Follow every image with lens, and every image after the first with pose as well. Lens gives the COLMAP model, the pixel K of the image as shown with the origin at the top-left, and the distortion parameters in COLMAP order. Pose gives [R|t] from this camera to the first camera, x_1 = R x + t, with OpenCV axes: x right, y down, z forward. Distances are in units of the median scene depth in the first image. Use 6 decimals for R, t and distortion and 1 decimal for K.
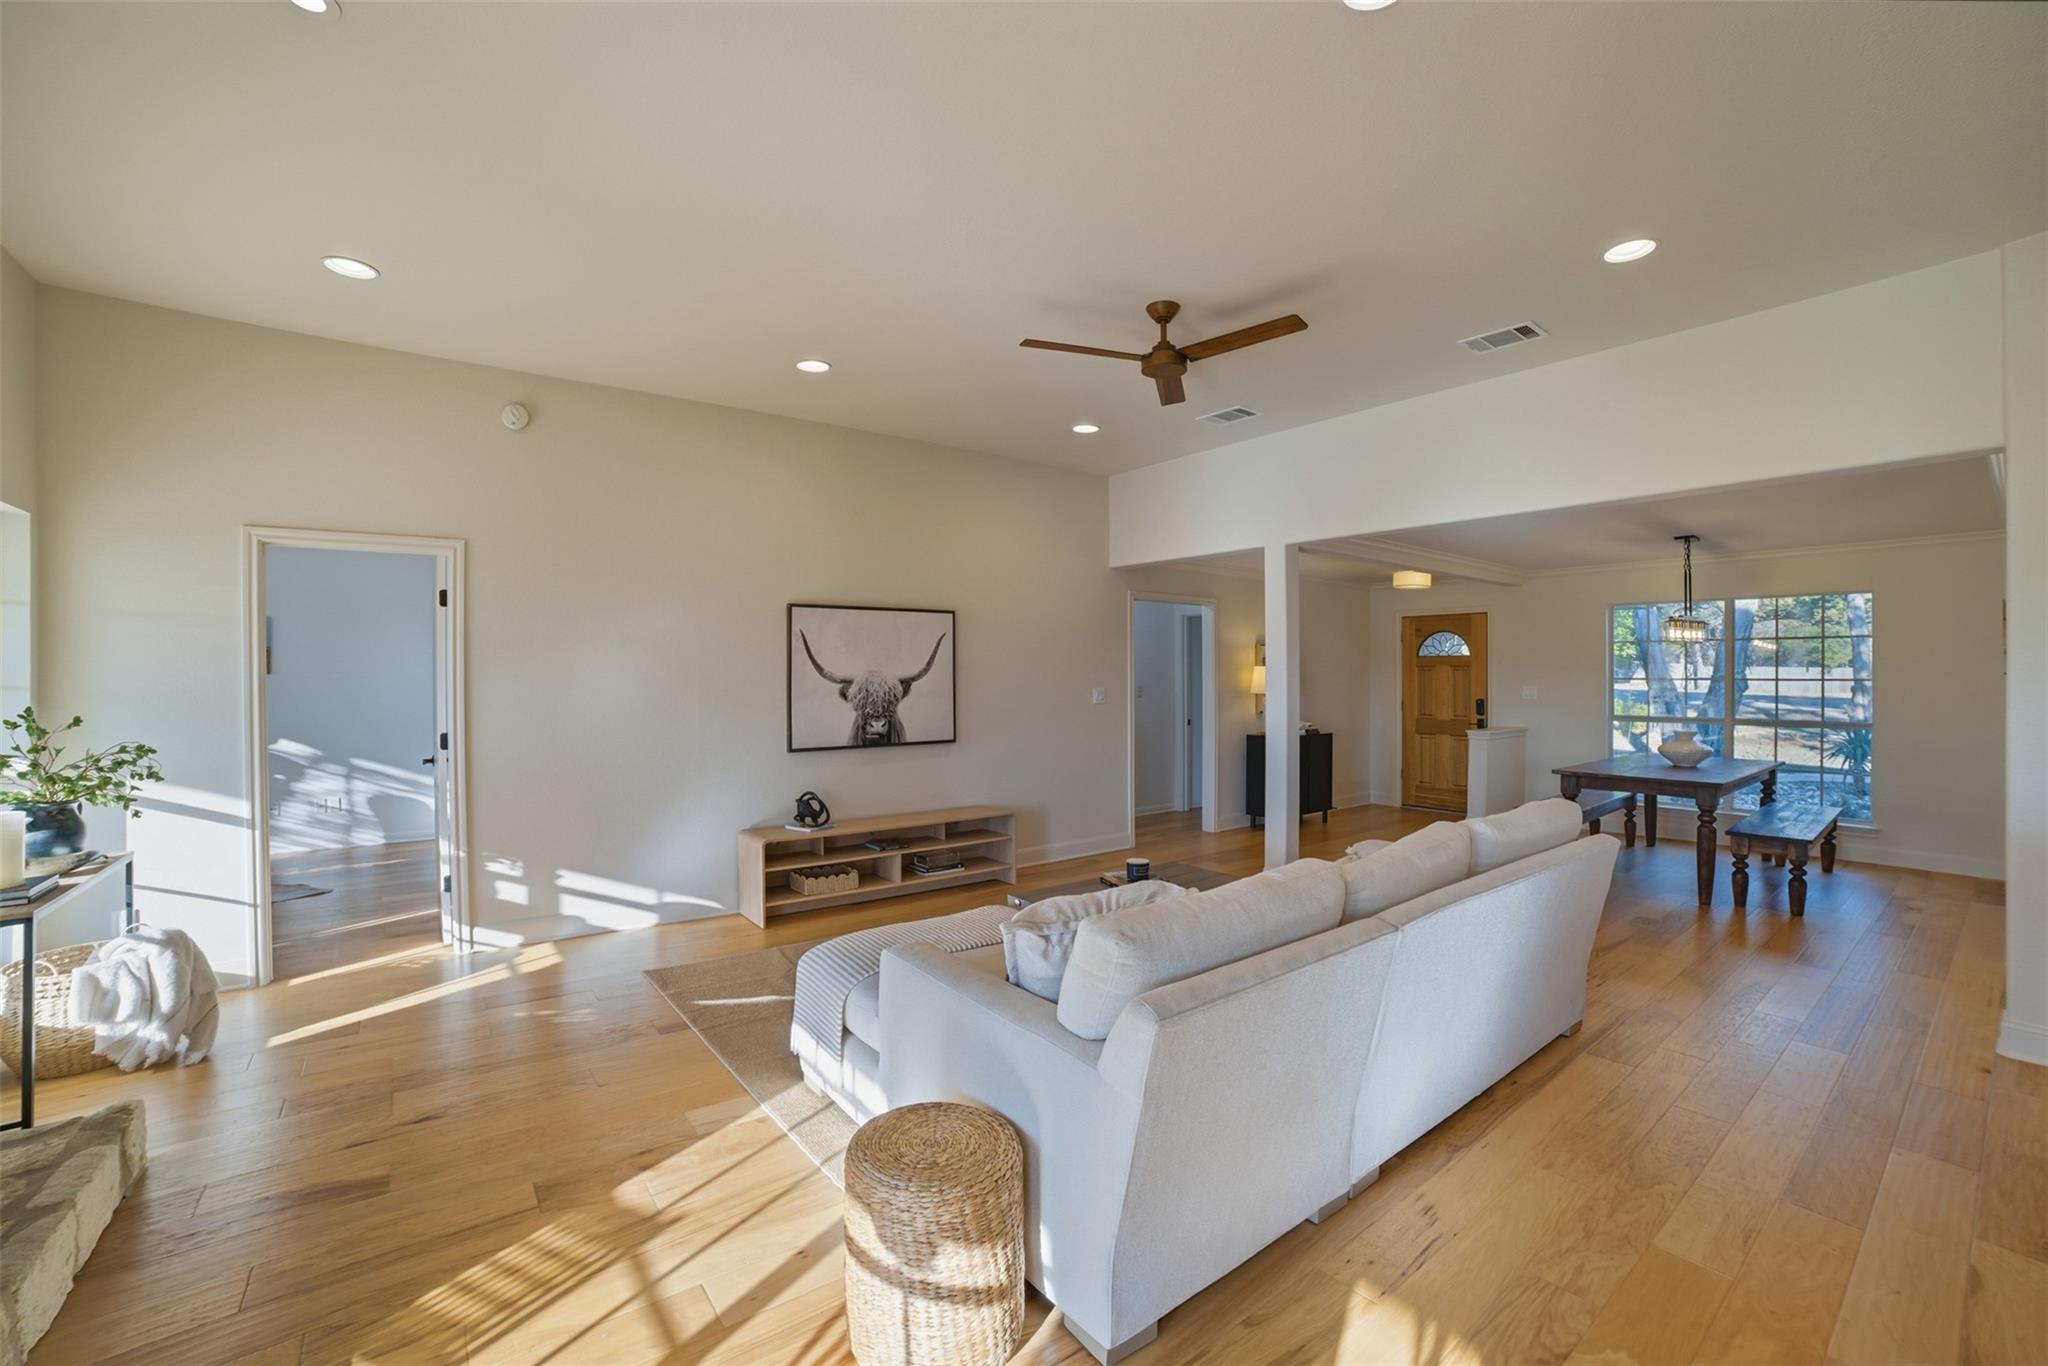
lens RADIAL K [[846.4, 0, 1019.3], [0, 846.4, 669.4], [0, 0, 1]] dist [-0.104382, 0.030753]
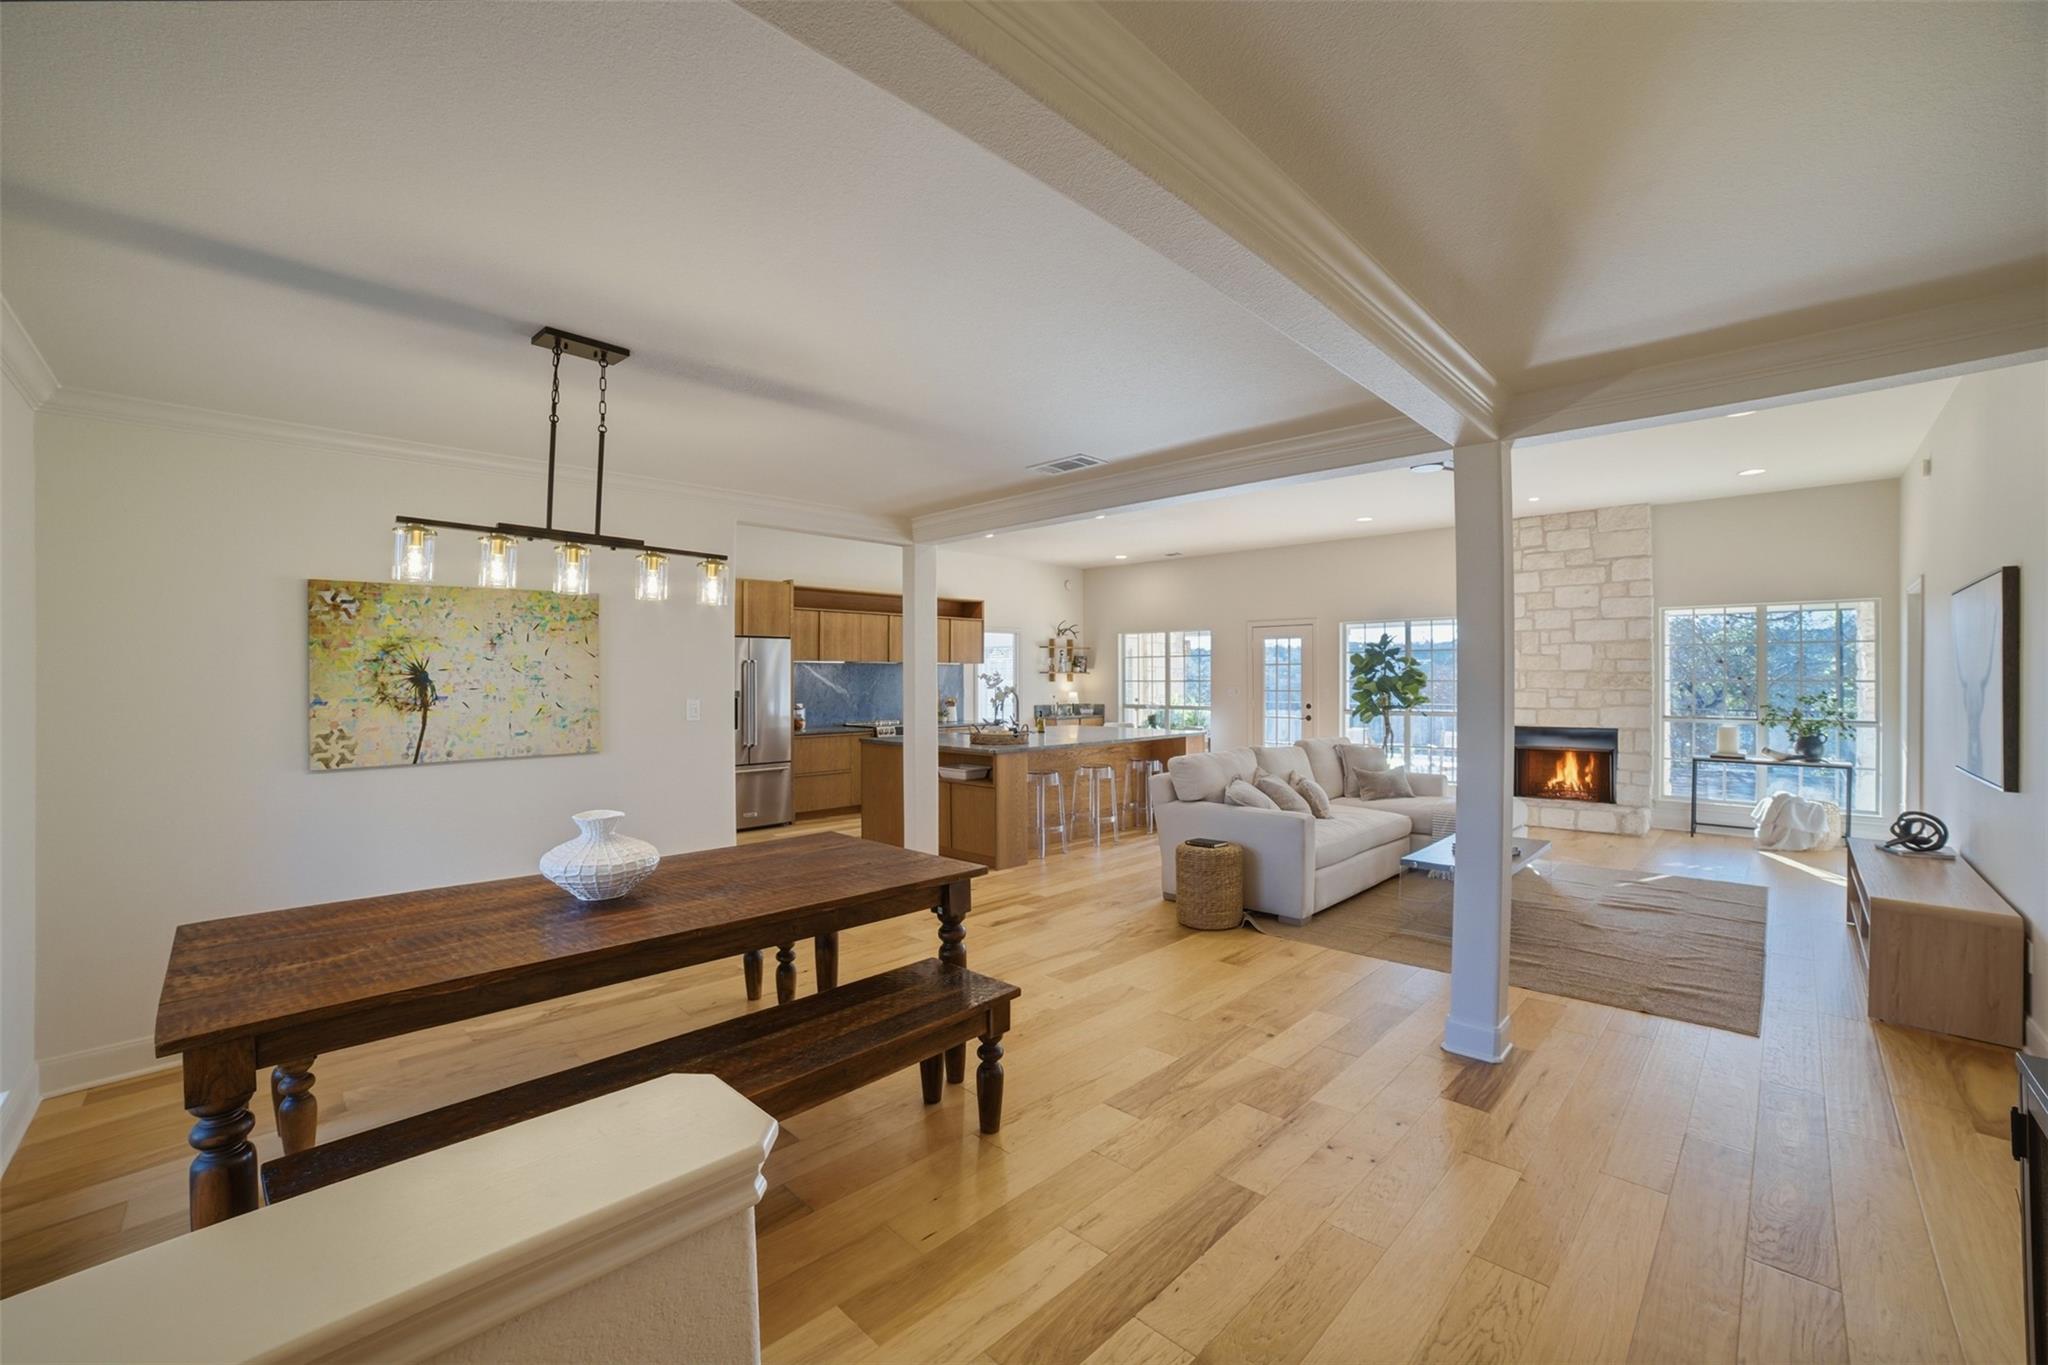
lens RADIAL K [[833.2, 0, 1026.2], [0, 833.2, 674.4], [0, 0, 1]] dist [-0.101747, 0.032465]
pose [[-0.988853, 0.000551, -0.148894, 0.744950], [0.001967, 0.999954, -0.009361, 0.008745], [0.148882, -0.009549, -0.988809, 1.591848]]
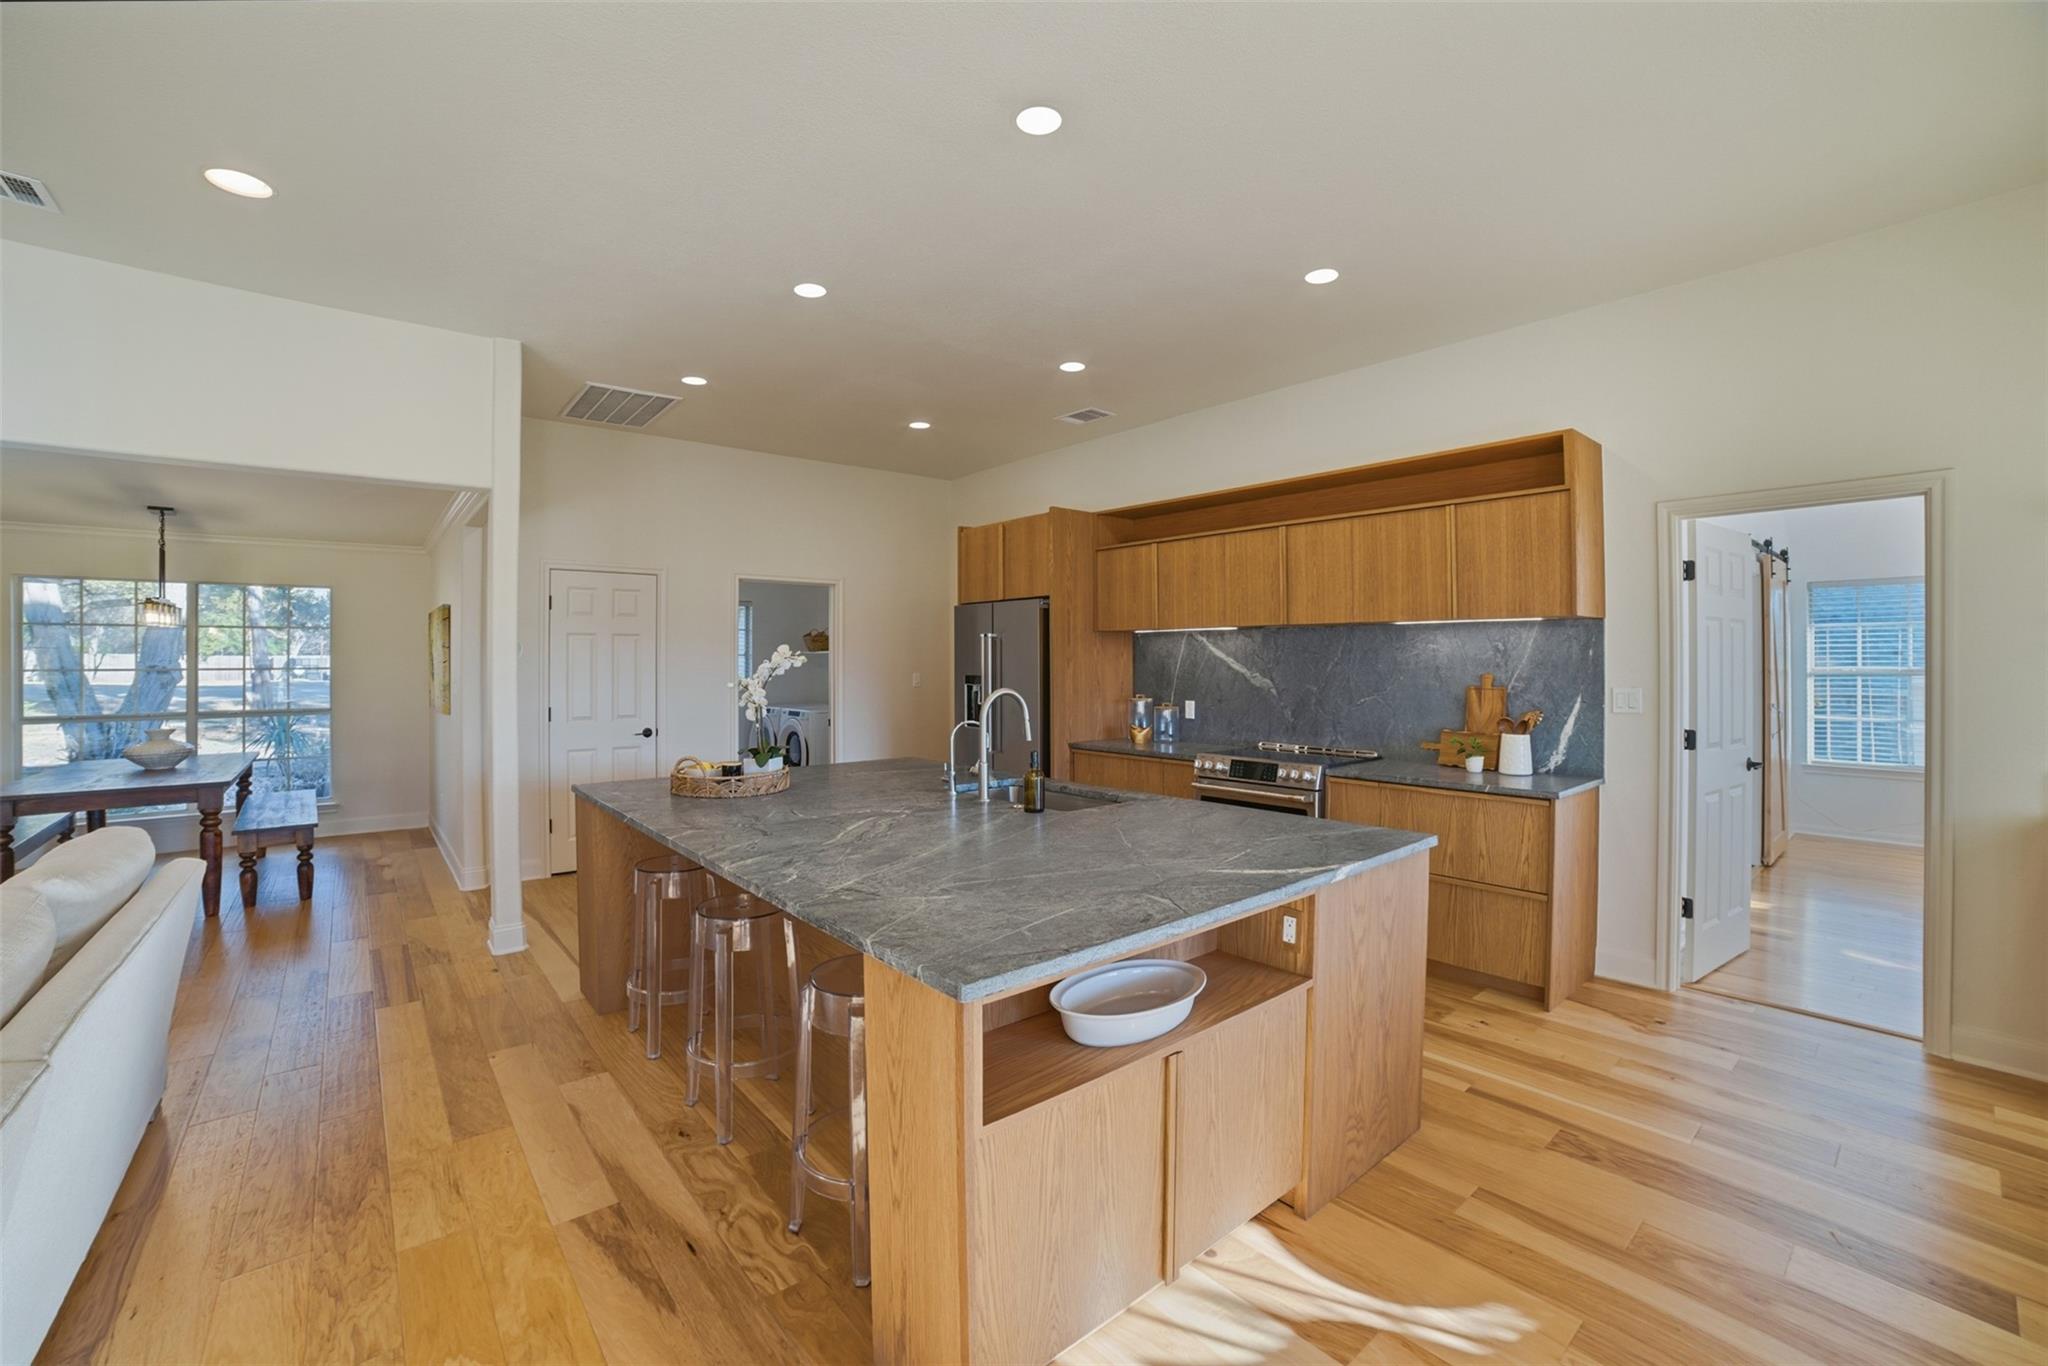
lens RADIAL K [[846.4, 0, 1019.3], [0, 846.4, 669.4], [0, 0, 1]] dist [-0.104382, 0.030753]
pose [[-0.039584, -0.014169, 0.999116, -0.062107], [-0.000224, 0.999900, 0.014171, -0.001023], [-0.999216, 0.000337, -0.039584, 0.093617]]
